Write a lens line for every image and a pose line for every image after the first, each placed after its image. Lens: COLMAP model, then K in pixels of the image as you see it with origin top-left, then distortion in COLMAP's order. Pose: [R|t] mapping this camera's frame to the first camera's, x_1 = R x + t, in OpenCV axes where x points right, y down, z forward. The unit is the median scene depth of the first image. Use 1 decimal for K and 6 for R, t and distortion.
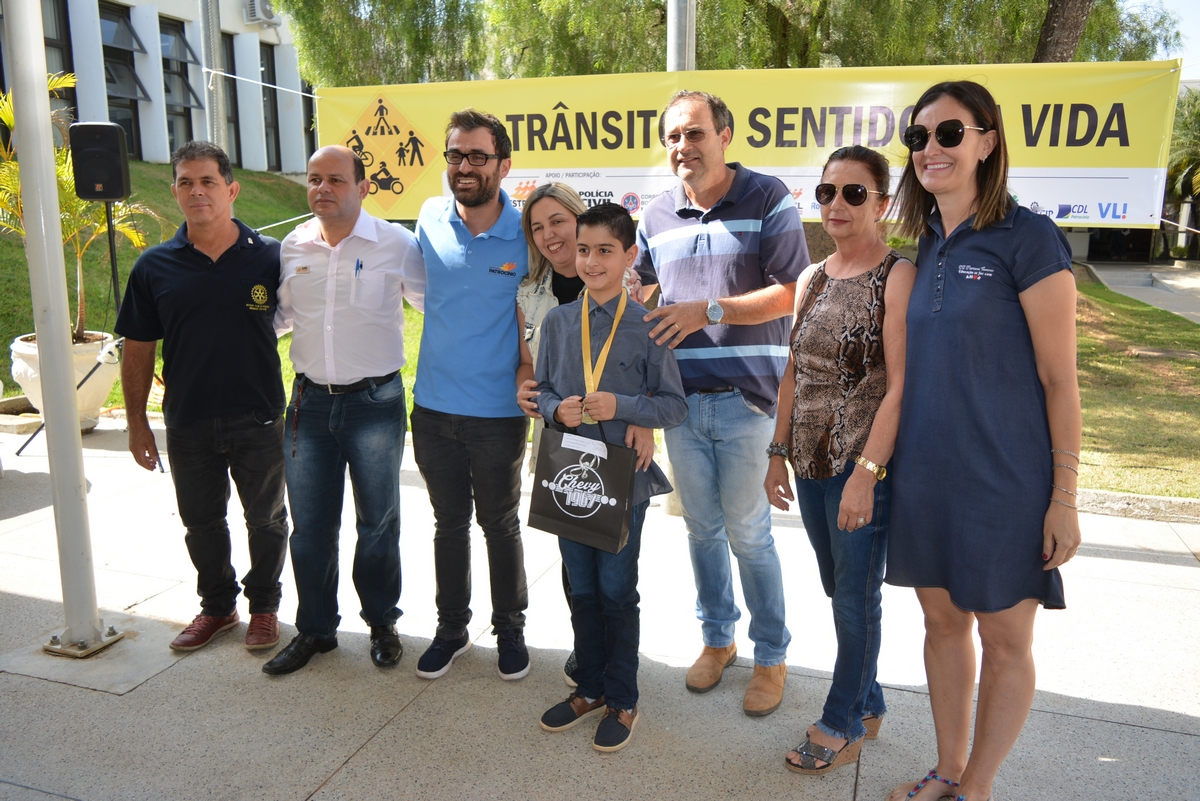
lens RADIAL K [[921.3, 0, 603.1], [0, 921.3, 405.3], [0, 0, 1]] dist [-0.025713, 0.011975]
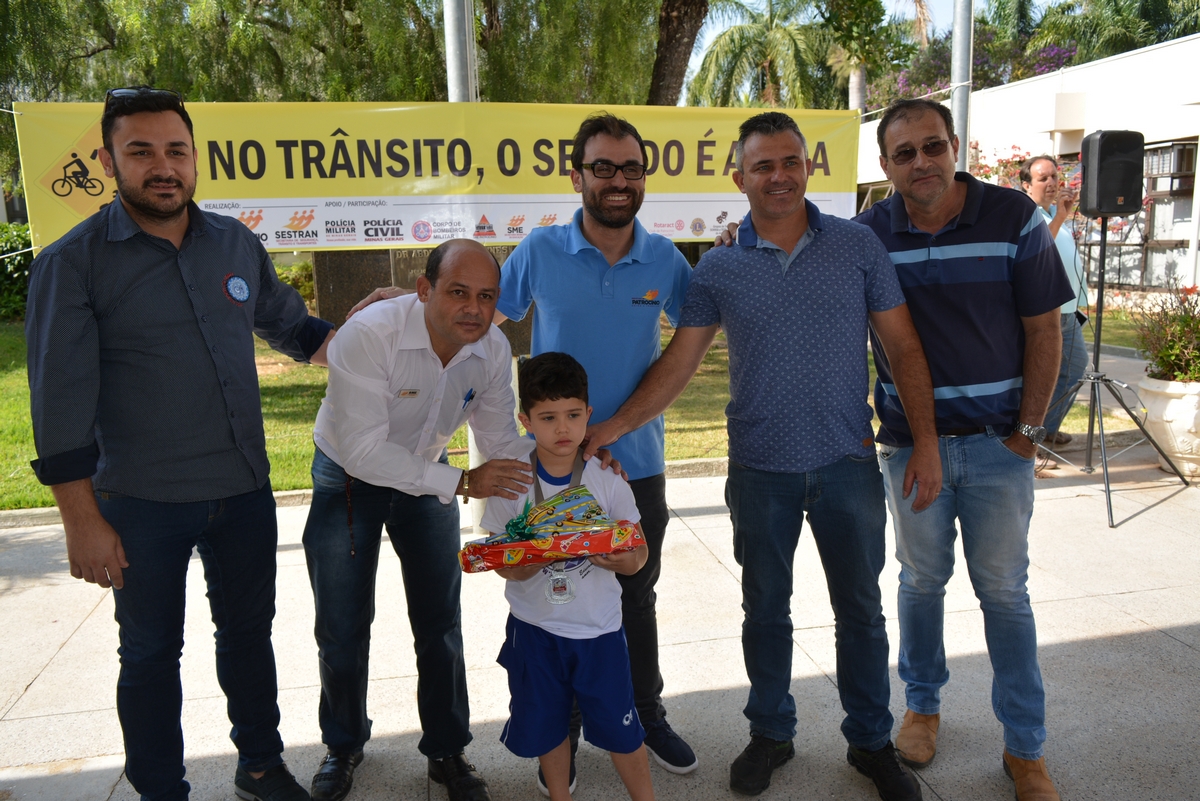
lens RADIAL K [[924.7, 0, 600.0], [0, 924.7, 400.5], [0, 0, 1]] dist [-0.015193, 0.006573]
pose [[0.868216, -0.111382, 0.483524, -0.296192], [0.126478, 0.991968, 0.001399, -0.013413], [-0.479797, 0.059941, 0.875330, 0.038449]]
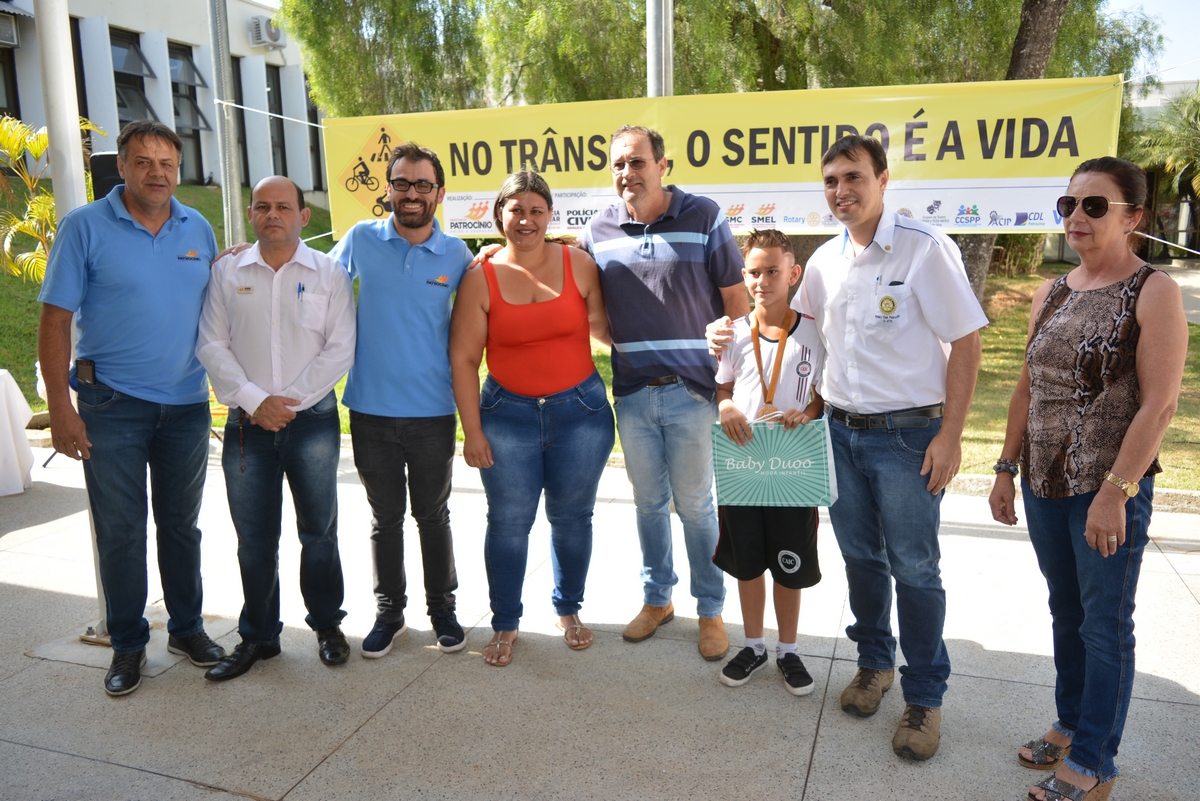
lens RADIAL K [[924.5, 0, 601.1], [0, 924.5, 396.8], [0, 0, 1]] dist [-0.009164, -0.009720]
pose [[0.999770, -0.017858, -0.011877, 0.020491], [0.017625, 0.999656, -0.019430, 0.006576], [0.012219, 0.019216, 0.999741, -0.069679]]
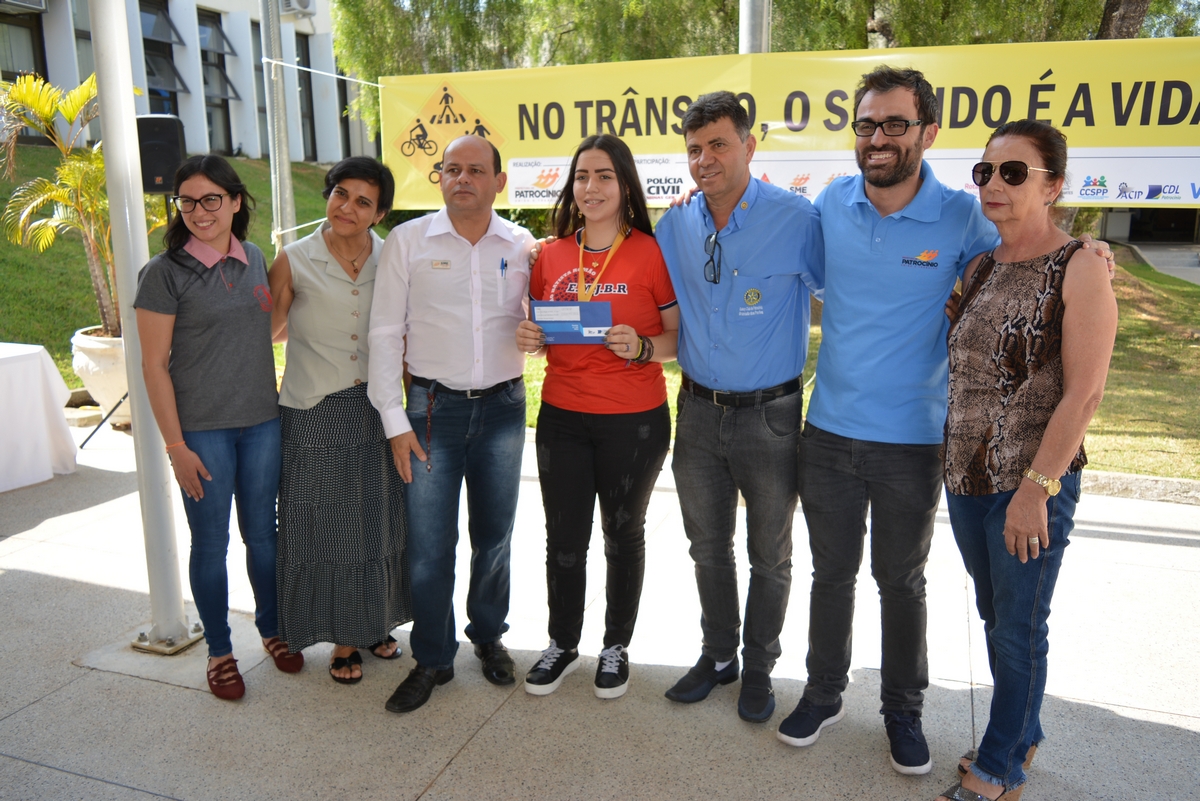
lens RADIAL K [[921.4, 0, 601.9], [0, 921.4, 402.9], [0, 0, 1]] dist [-0.027074, 0.013129]
pose [[0.999546, -0.006859, -0.029352, -0.047927], [0.007226, 0.999897, 0.012401, -0.005032], [0.029264, -0.012607, 0.999492, 0.013918]]
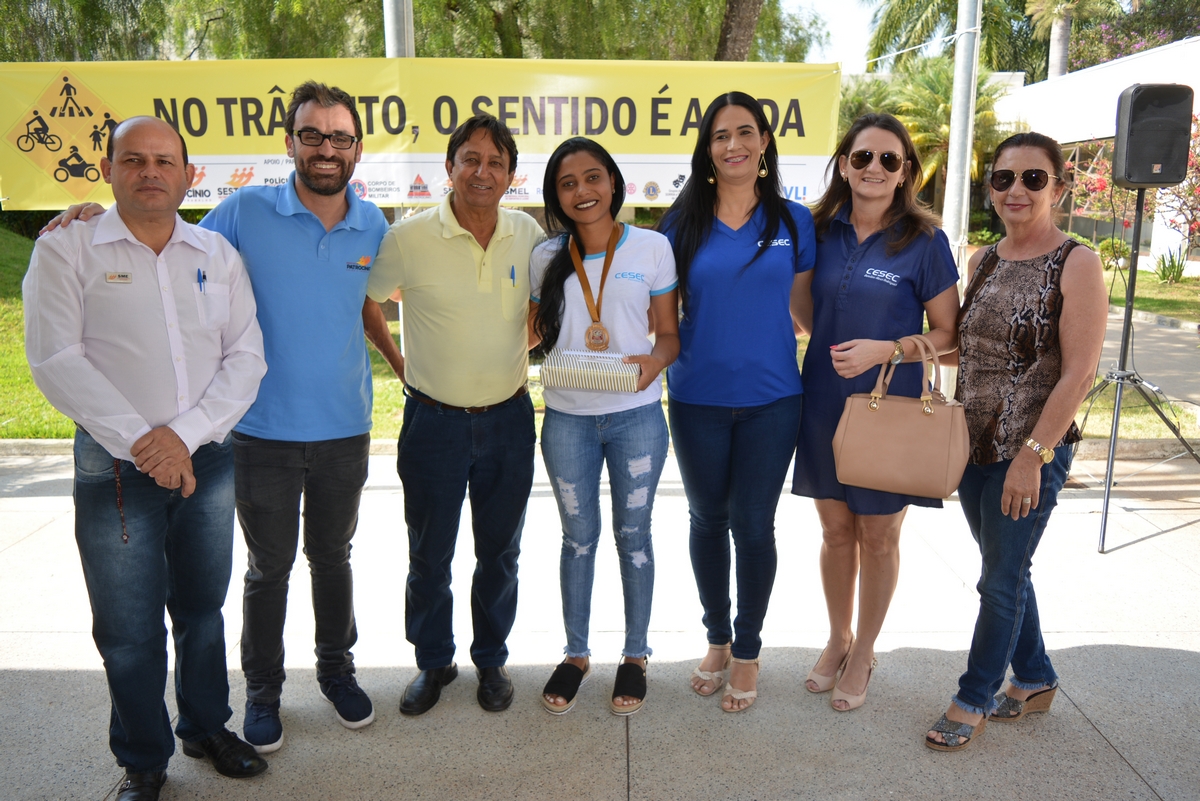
lens RADIAL K [[918.5, 0, 600.3], [0, 918.5, 403.1], [0, 0, 1]] dist [-0.009461, -0.005481]
pose [[0.952562, -0.074464, 0.295095, -0.029265], [0.069154, 0.997202, 0.028403, -0.000357], [-0.296384, -0.006649, 0.955046, -0.023922]]
